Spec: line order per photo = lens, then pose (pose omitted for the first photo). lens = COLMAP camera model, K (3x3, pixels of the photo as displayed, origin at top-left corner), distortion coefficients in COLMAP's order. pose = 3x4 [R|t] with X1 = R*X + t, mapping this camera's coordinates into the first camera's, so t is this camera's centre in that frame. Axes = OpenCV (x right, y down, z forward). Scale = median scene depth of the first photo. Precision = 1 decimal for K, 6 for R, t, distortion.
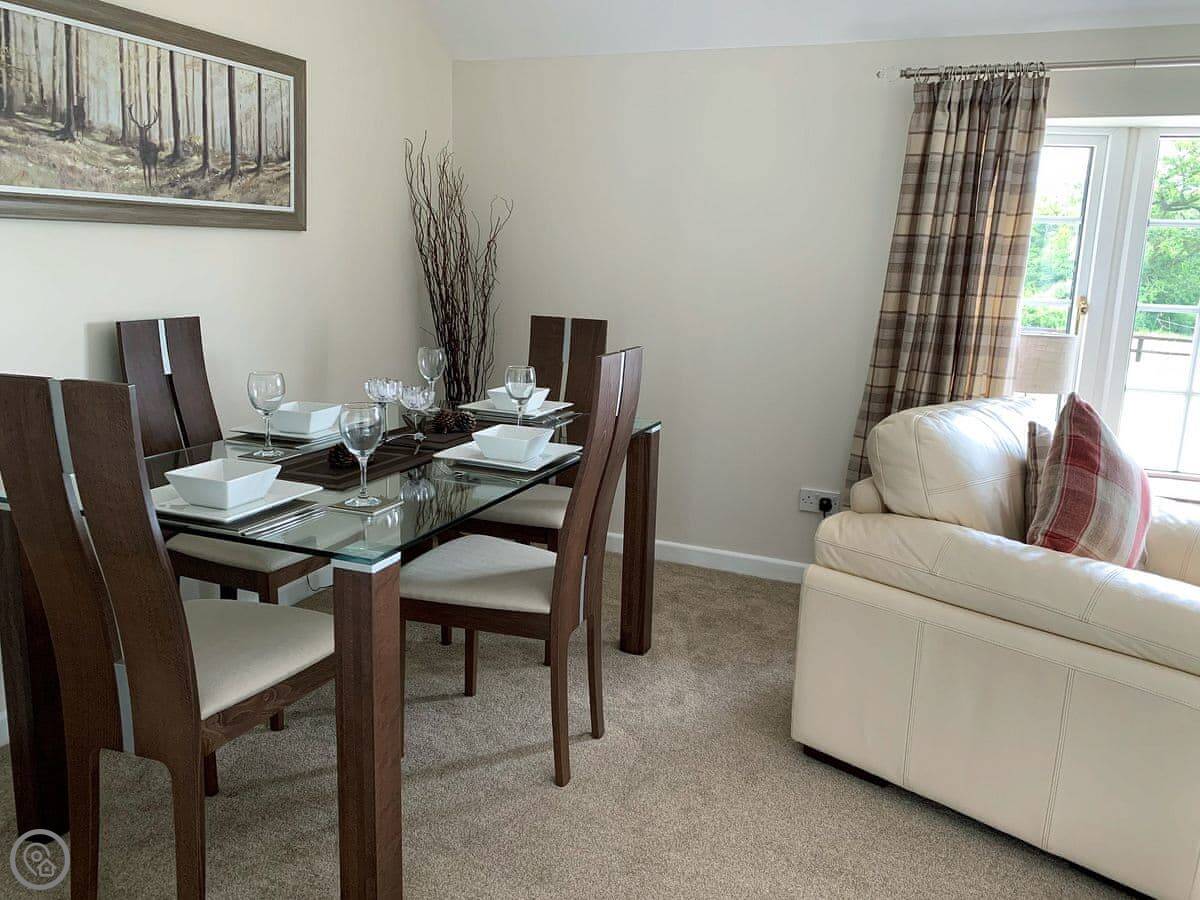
lens RADIAL K [[965.5, 0, 601.8], [0, 965.5, 450.7], [0, 0, 1]] dist [0.046036, -0.006669]
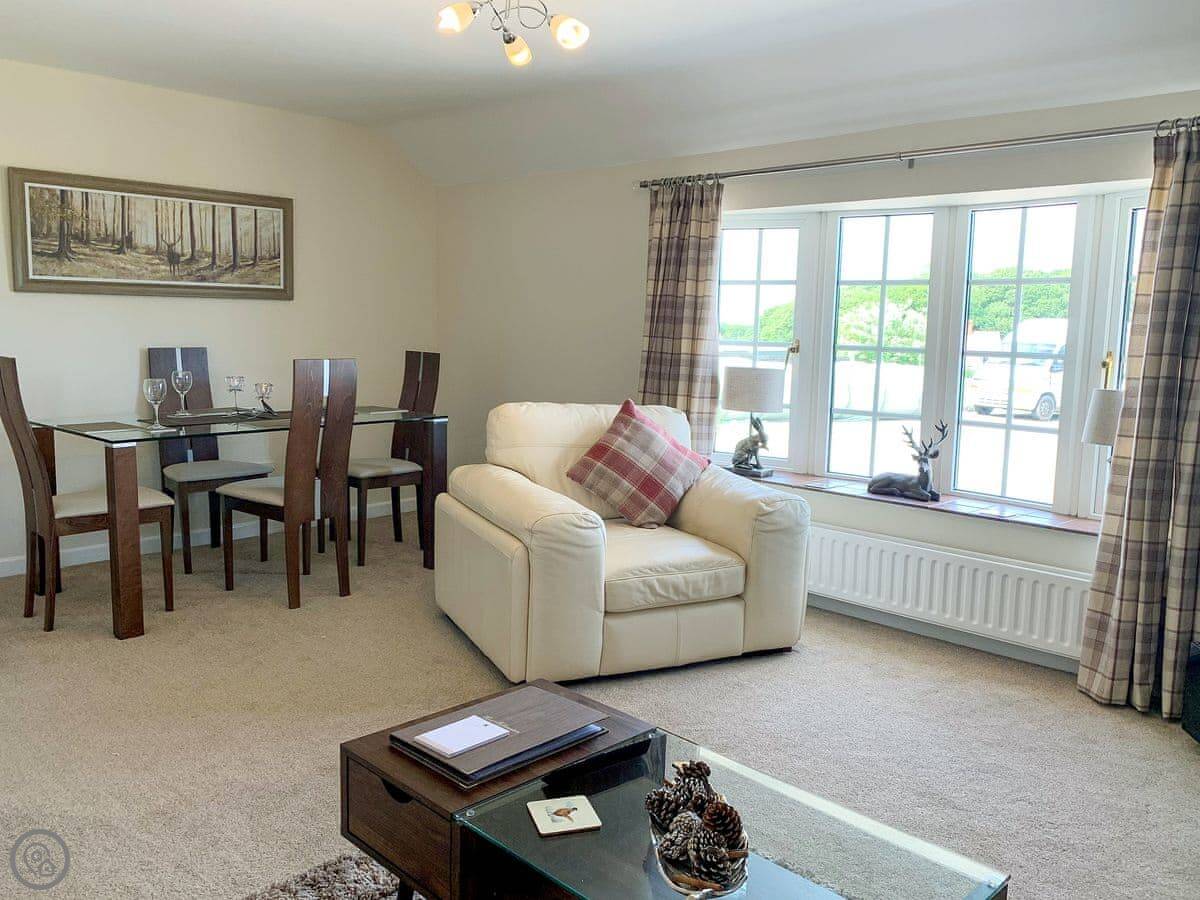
lens RADIAL K [[962.4, 0, 601.5], [0, 962.4, 484.4], [0, 0, 1]] dist [0.059540, 0.001208]
pose [[0.922870, 0.053311, -0.381405, 0.975511], [-0.069141, 0.997216, -0.027913, 0.114142], [0.378855, 0.052131, 0.923987, -0.364739]]
